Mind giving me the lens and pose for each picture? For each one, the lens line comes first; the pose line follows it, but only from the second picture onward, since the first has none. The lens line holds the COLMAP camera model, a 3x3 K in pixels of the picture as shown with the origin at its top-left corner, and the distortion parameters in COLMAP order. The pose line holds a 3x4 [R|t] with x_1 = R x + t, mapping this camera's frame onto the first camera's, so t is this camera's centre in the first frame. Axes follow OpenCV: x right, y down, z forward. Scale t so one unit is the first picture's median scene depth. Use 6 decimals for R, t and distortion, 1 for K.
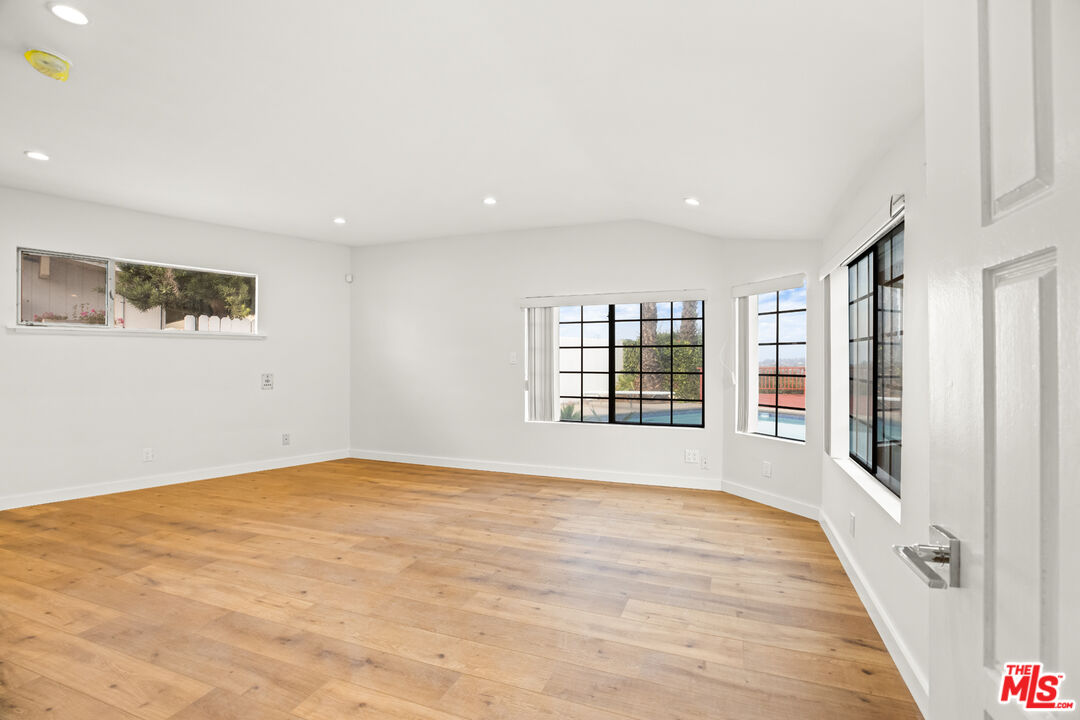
lens RADIAL K [[489.5, 0, 533.8], [0, 489.5, 358.5], [0, 0, 1]] dist [-0.005081, 0.000441]
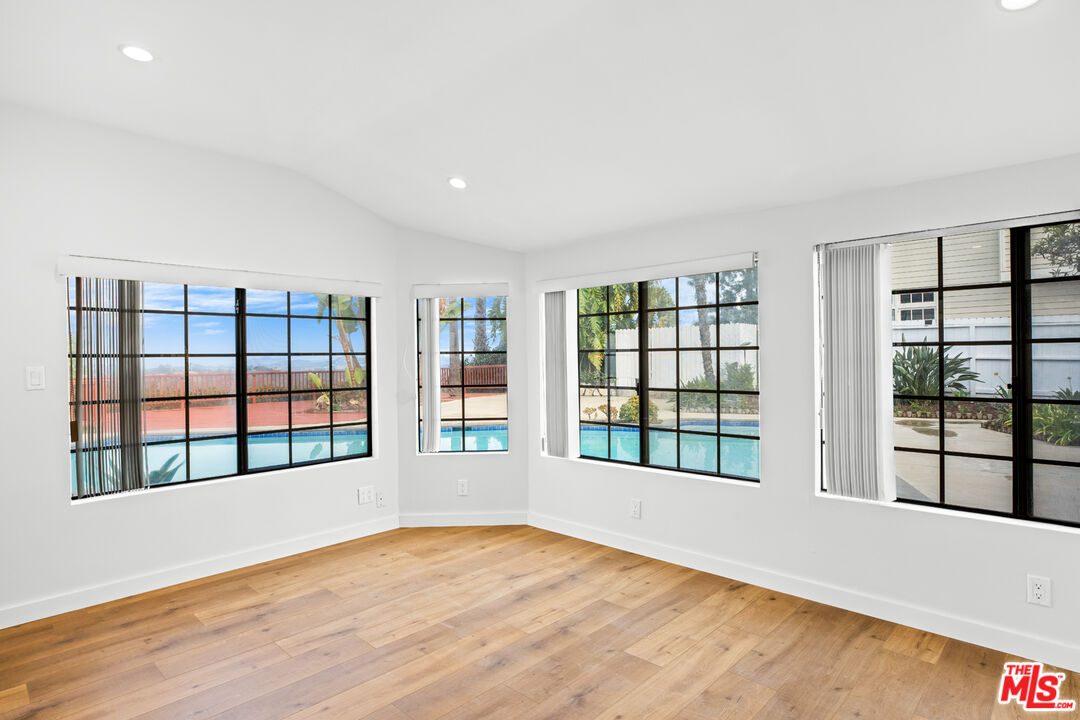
lens RADIAL K [[570.6, 0, 526.7], [0, 570.6, 359.4], [0, 0, 1]] dist [-0.007086, -0.001807]
pose [[0.370228, 0.004024, 0.928932, -0.633259], [-0.001142, 0.999992, -0.003876, -0.024677], [-0.928940, 0.000374, 0.370230, 0.597783]]
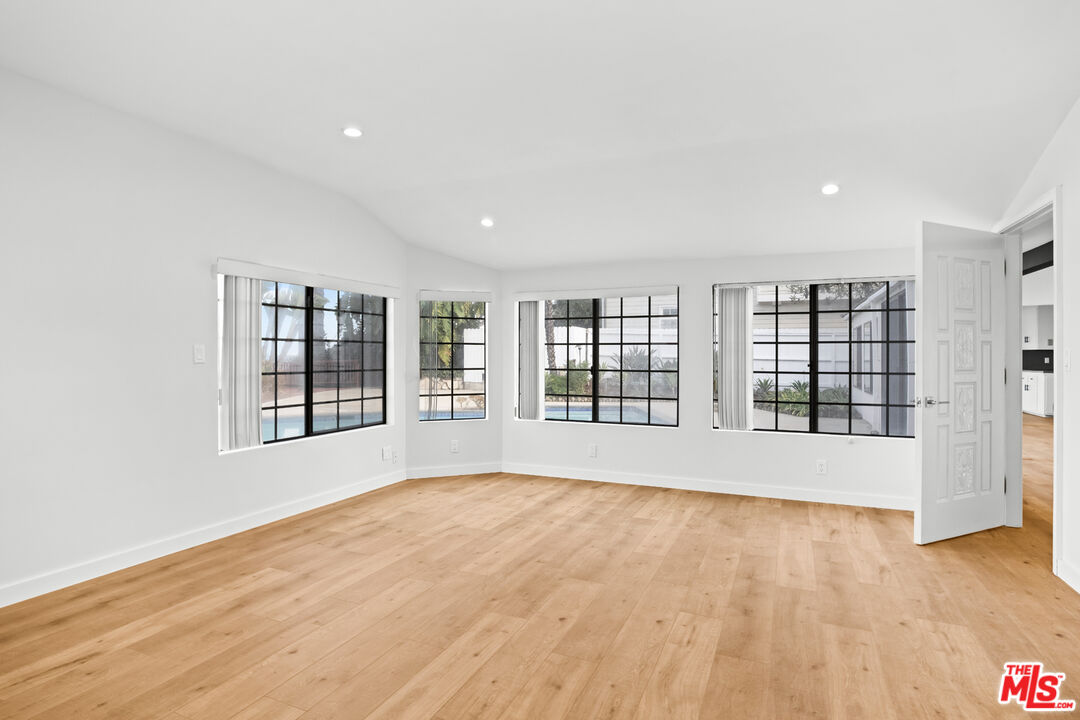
lens RADIAL K [[570.6, 0, 526.7], [0, 570.6, 359.4], [0, 0, 1]] dist [-0.007086, -0.001807]
pose [[0.033382, 0.006456, 0.999422, -1.212943], [-0.014218, 0.999881, -0.005984, 0.013094], [-0.999342, -0.014010, 0.033470, 0.975078]]
